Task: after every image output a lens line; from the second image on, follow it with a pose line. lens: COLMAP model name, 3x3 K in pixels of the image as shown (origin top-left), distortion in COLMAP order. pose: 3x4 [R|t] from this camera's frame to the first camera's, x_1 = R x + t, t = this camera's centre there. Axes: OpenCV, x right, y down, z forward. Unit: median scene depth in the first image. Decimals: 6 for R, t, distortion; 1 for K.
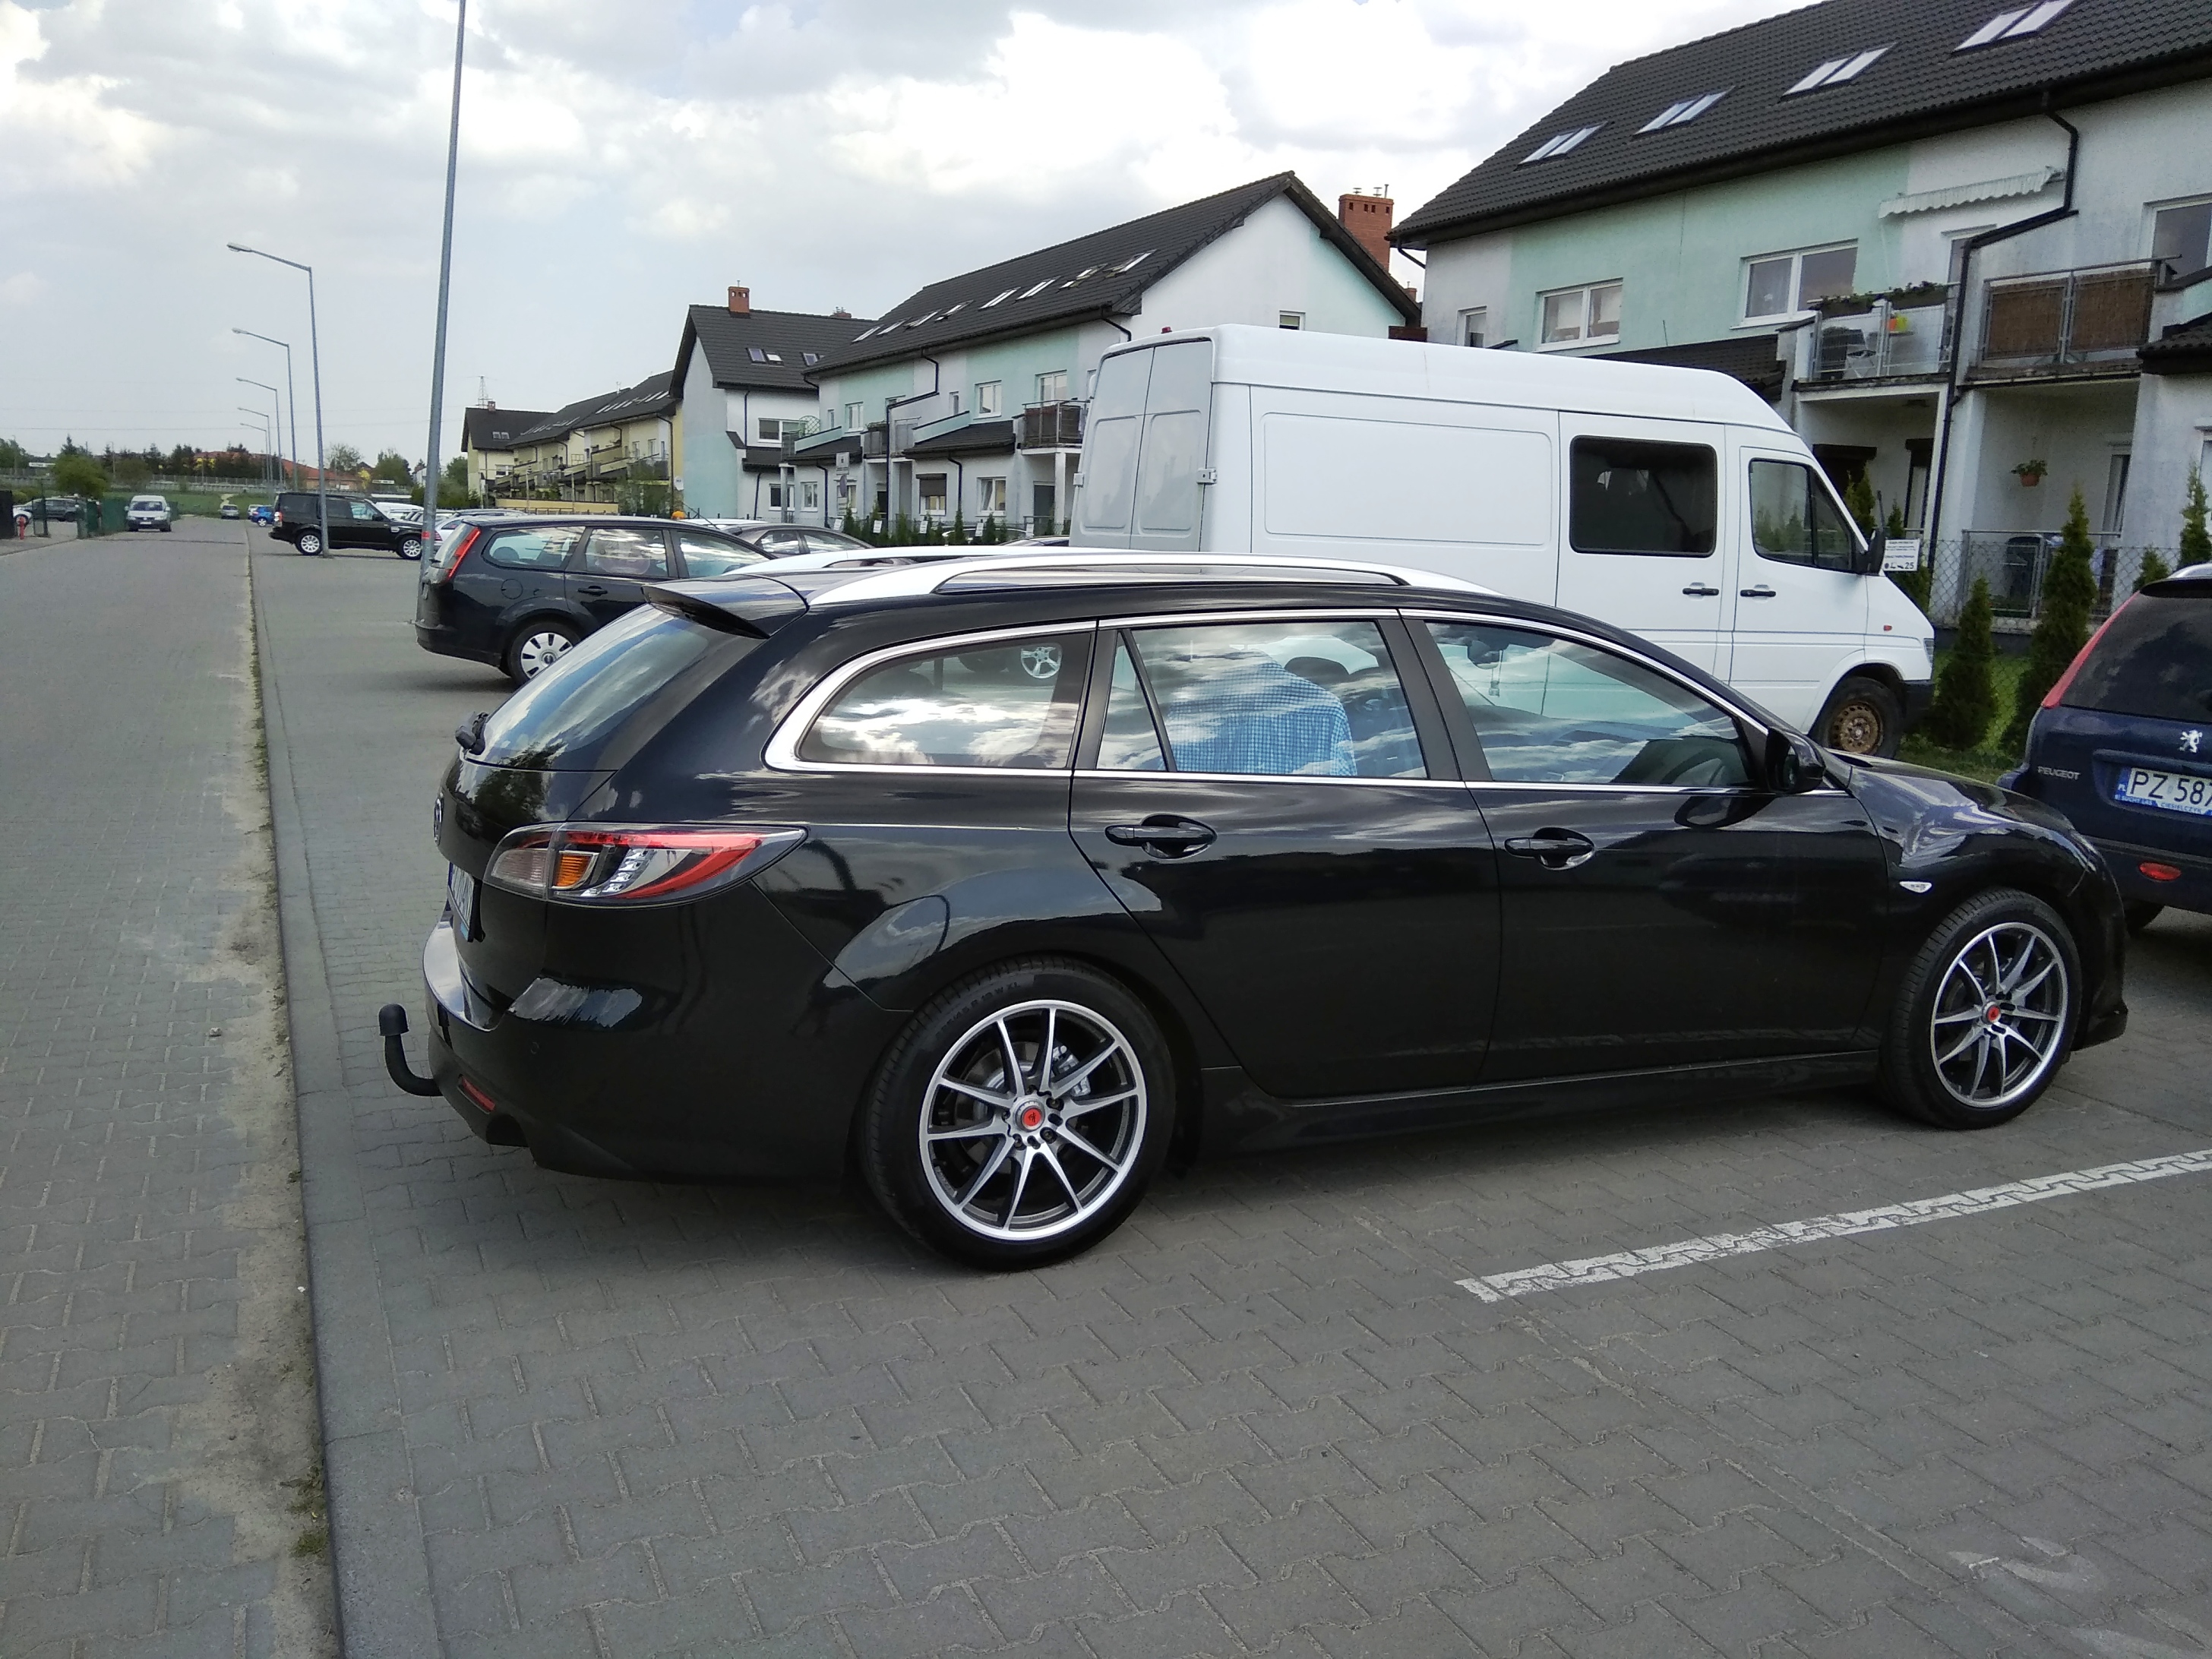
lens RADIAL K [[1787.0, 0, 1106.0], [0, 1787.0, 829.5], [0, 0, 1]] dist [0.111051, -0.189532]
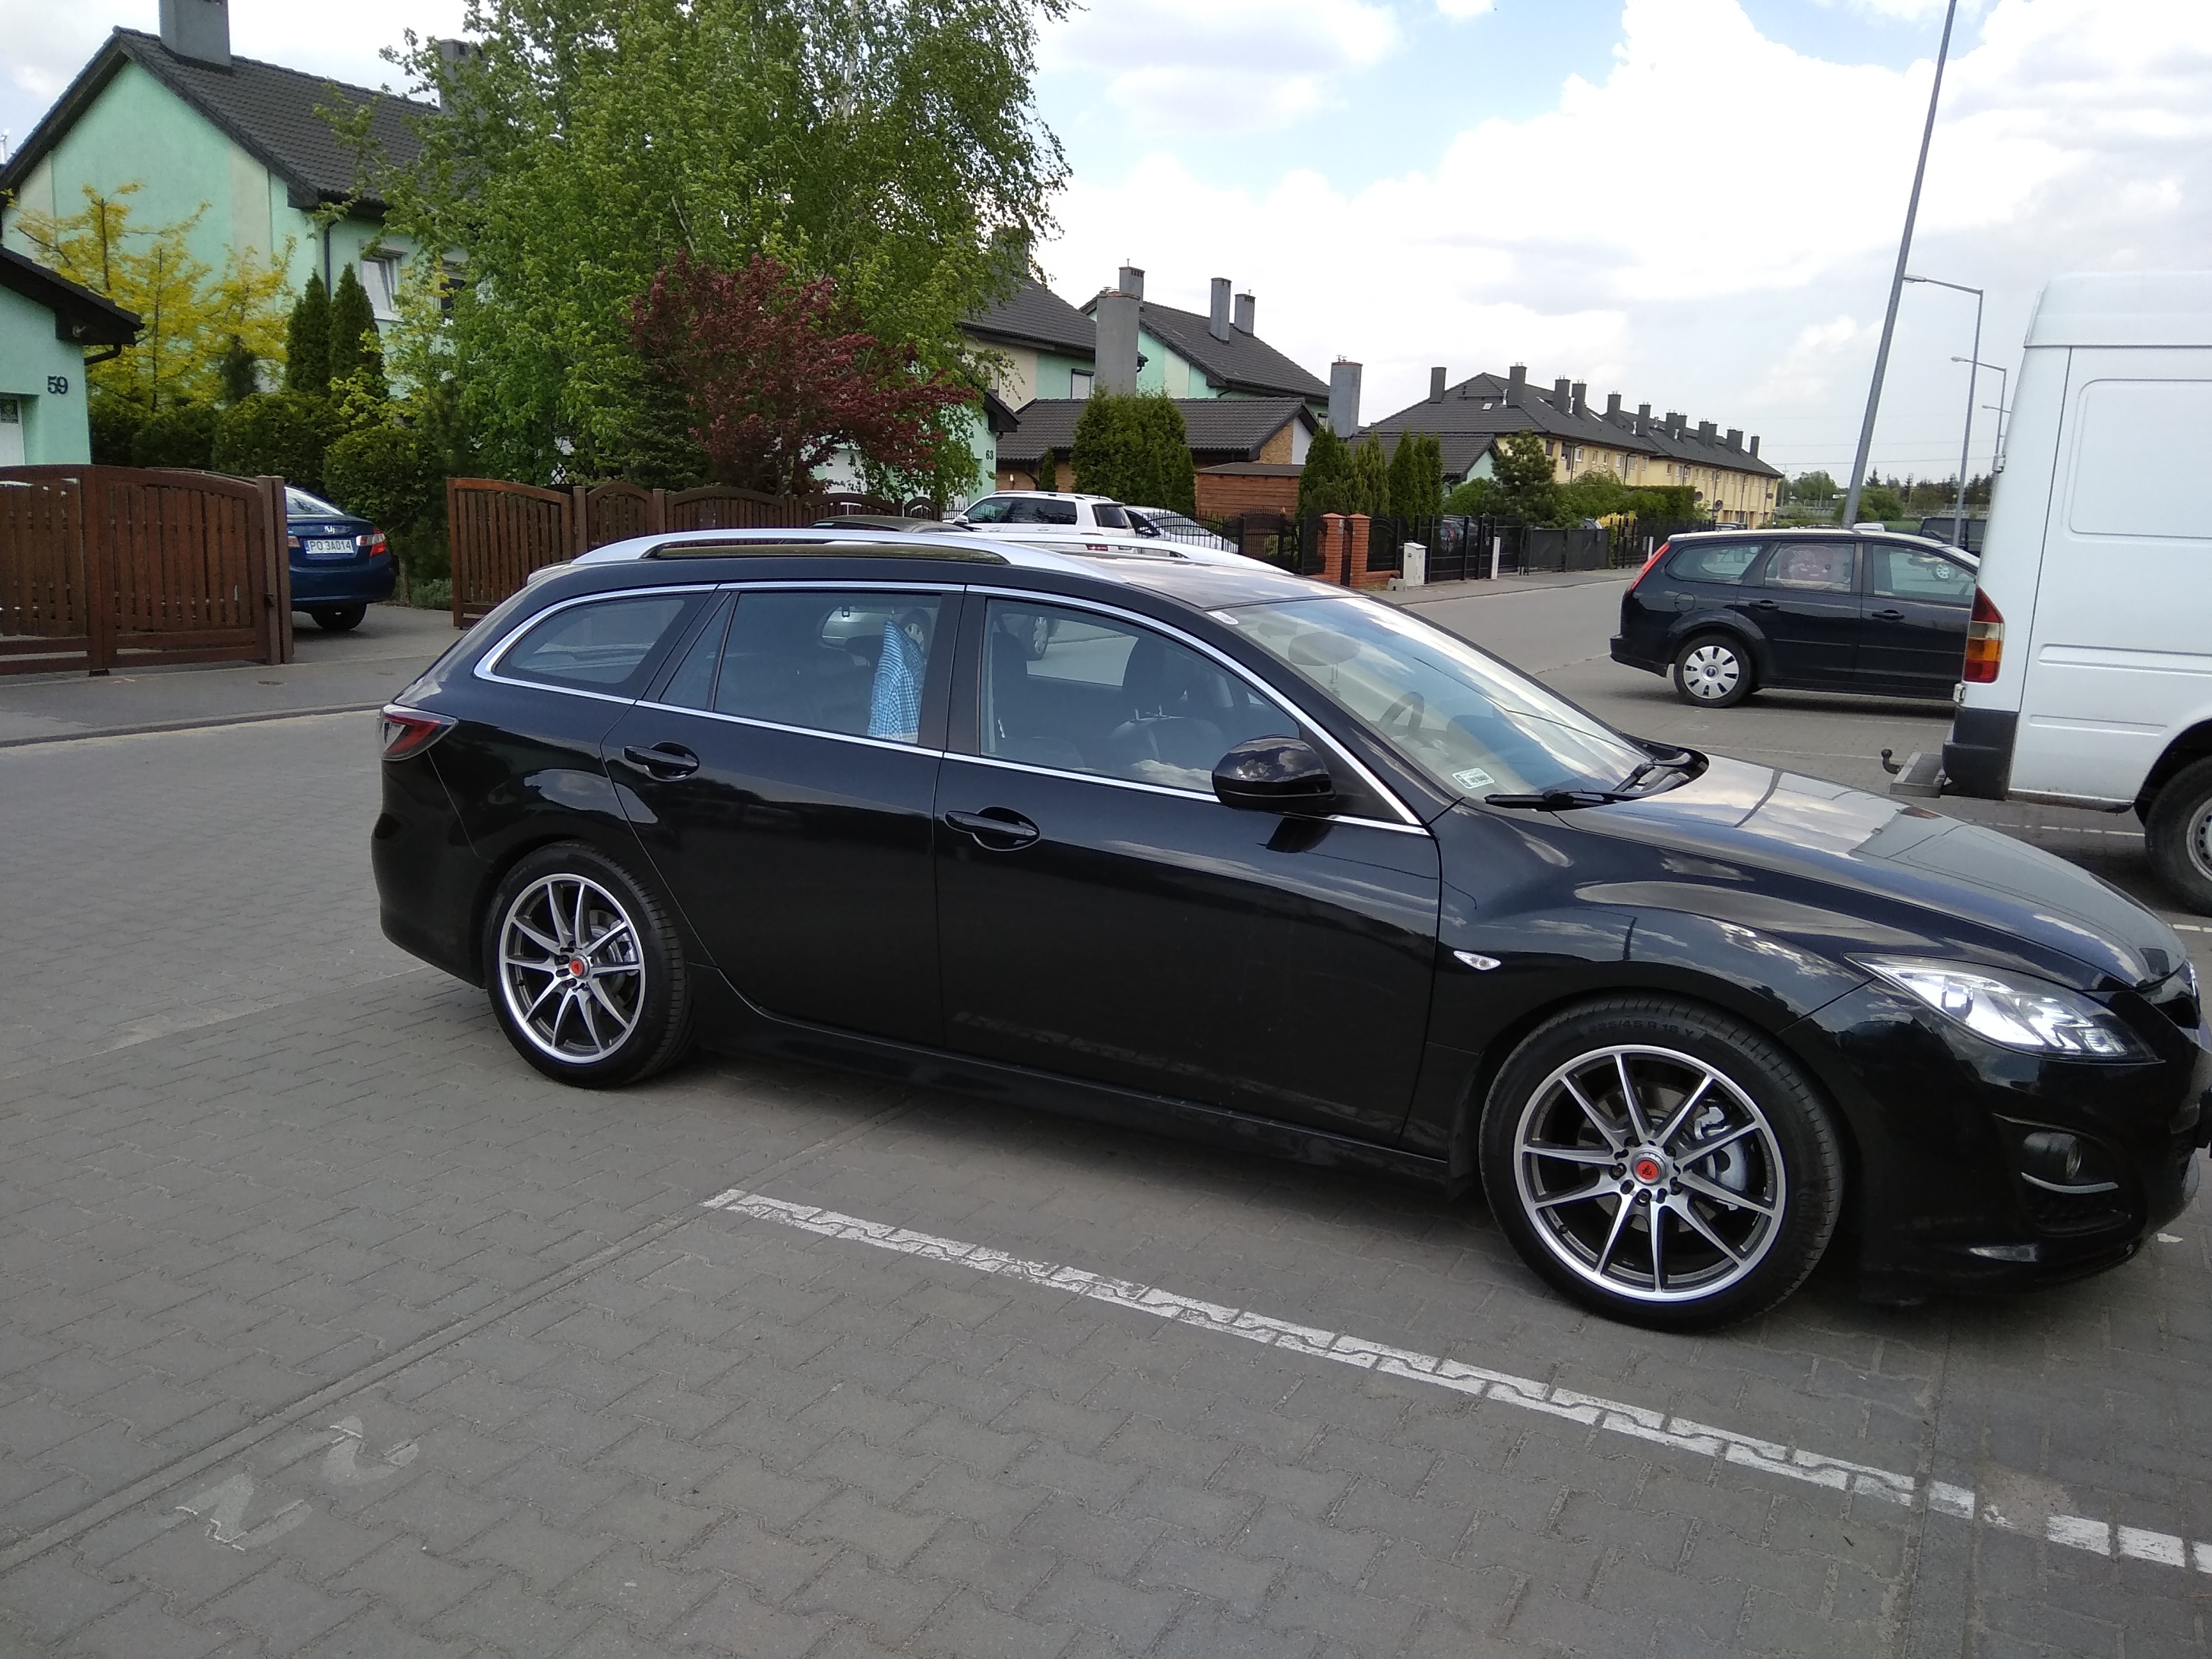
lens RADIAL K [[1787.0, 0, 1106.0], [0, 1787.0, 829.5], [0, 0, 1]] dist [0.111051, -0.189532]
pose [[0.610606, 0.123752, -0.782206, 0.898772], [-0.135793, 0.989447, 0.050537, -0.039881], [0.780205, 0.075359, 0.620967, 0.373099]]
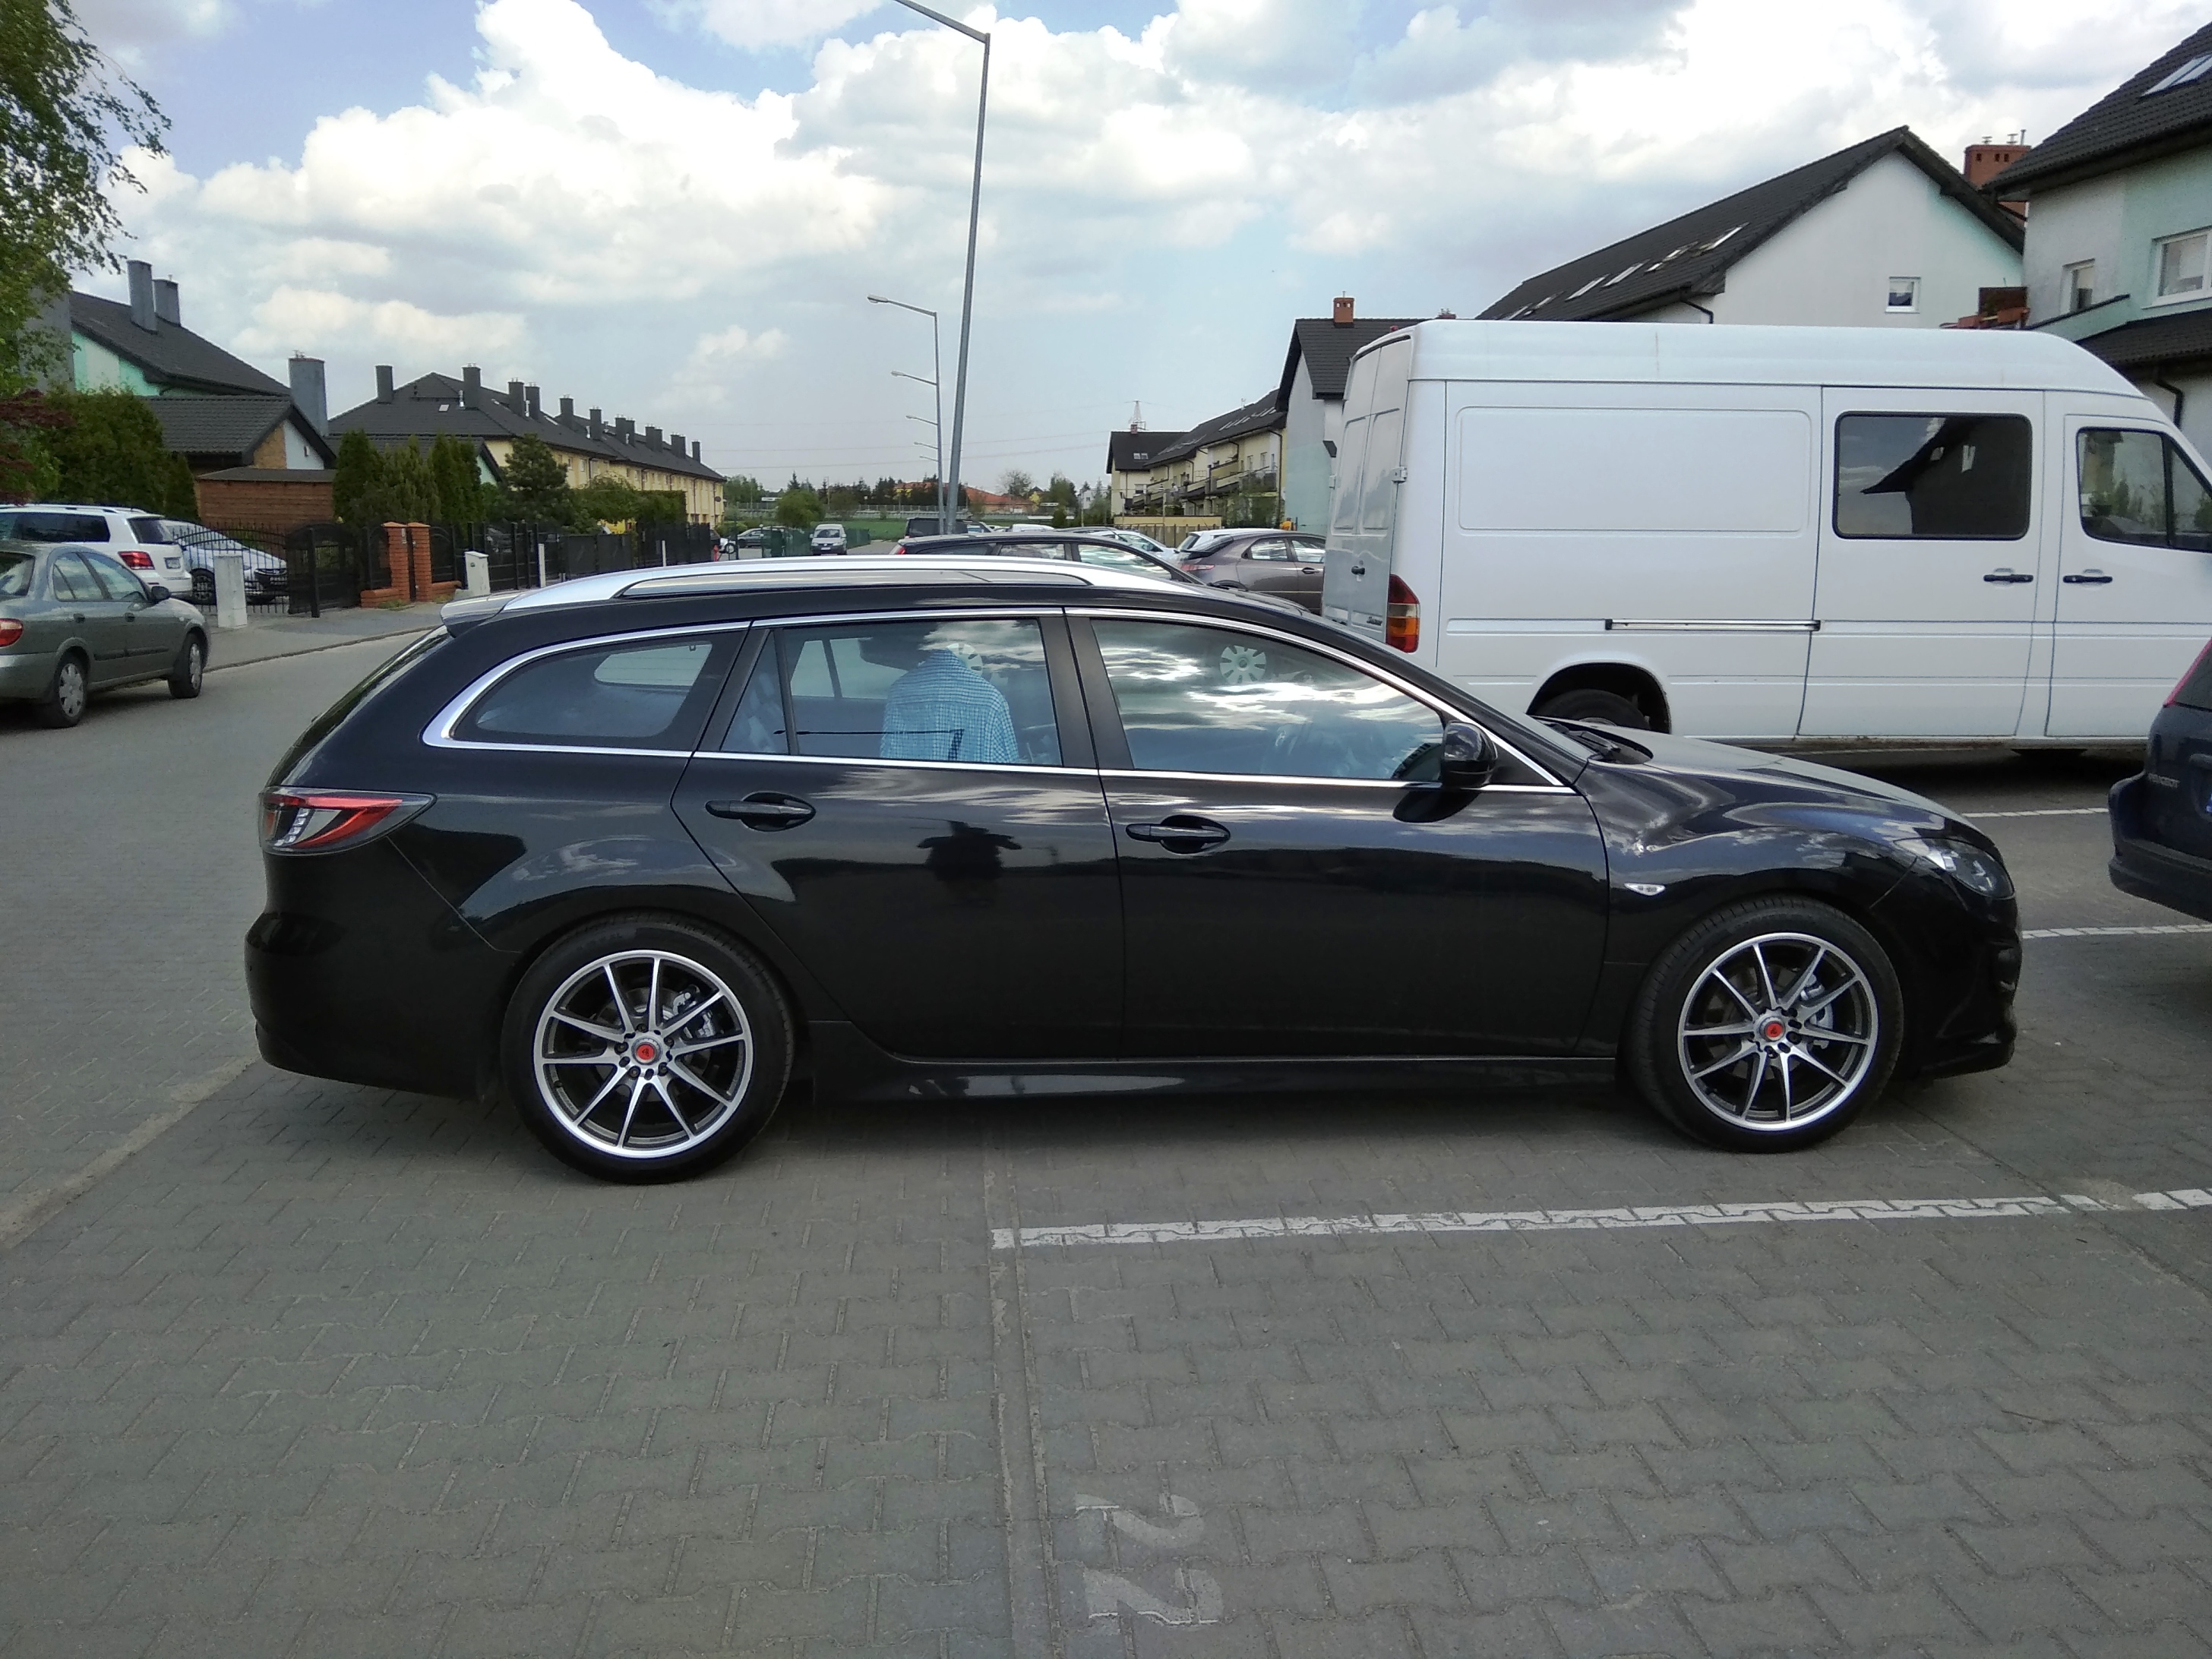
lens RADIAL K [[1787.0, 0, 1106.0], [0, 1787.0, 829.5], [0, 0, 1]] dist [0.111051, -0.189532]
pose [[0.939564, 0.025846, -0.341397, 0.478847], [-0.026589, 0.999643, 0.002503, 0.005020], [0.341339, 0.006726, 0.939916, 0.007908]]
